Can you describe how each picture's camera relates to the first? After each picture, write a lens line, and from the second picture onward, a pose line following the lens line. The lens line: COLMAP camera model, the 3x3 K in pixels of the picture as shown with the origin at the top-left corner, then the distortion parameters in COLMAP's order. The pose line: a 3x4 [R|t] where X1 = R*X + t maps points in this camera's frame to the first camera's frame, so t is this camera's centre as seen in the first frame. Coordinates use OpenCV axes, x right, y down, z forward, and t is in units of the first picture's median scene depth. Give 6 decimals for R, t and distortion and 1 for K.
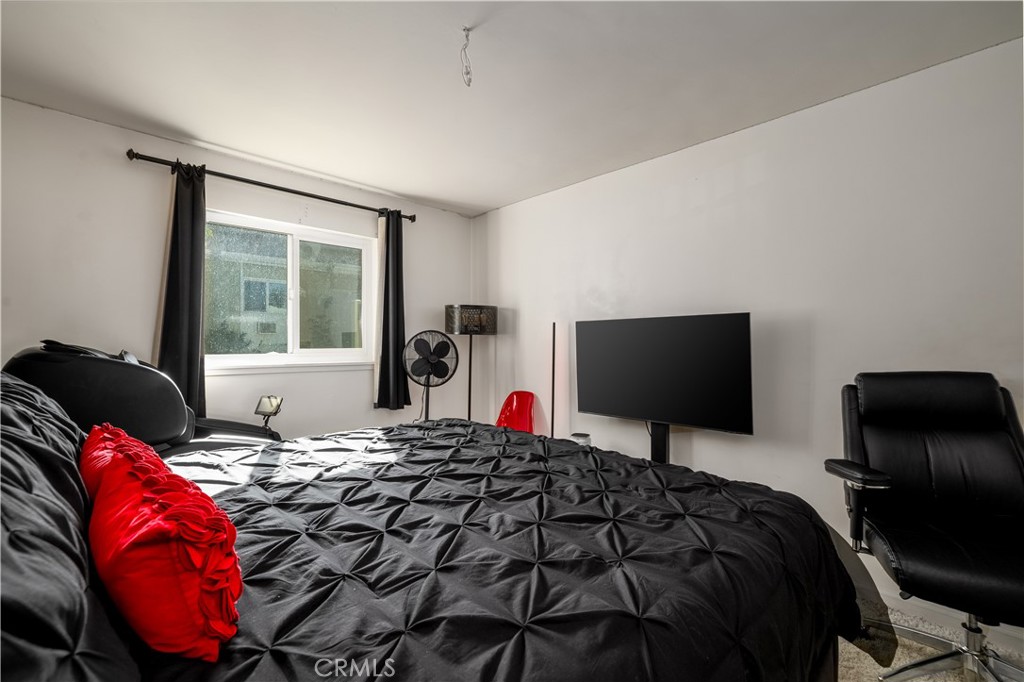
lens RADIAL K [[435.9, 0, 512.0], [0, 435.9, 341.0], [0, 0, 1]] dist [-0.000591, -0.000109]
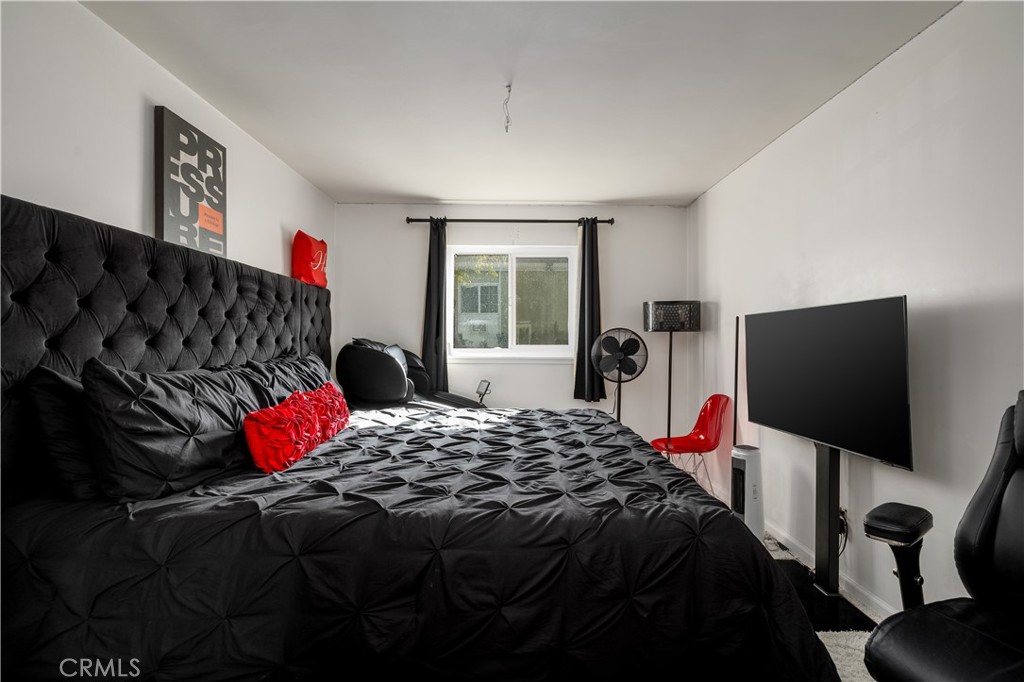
lens RADIAL K [[468.7, 0, 512.0], [0, 468.7, 341.0], [0, 0, 1]] dist [0.003283, 0.000166]
pose [[0.732029, -0.000134, -0.681273, 0.388384], [0.002049, 0.999996, 0.002005, 0.003467], [0.681270, -0.002864, 0.732027, 0.013252]]
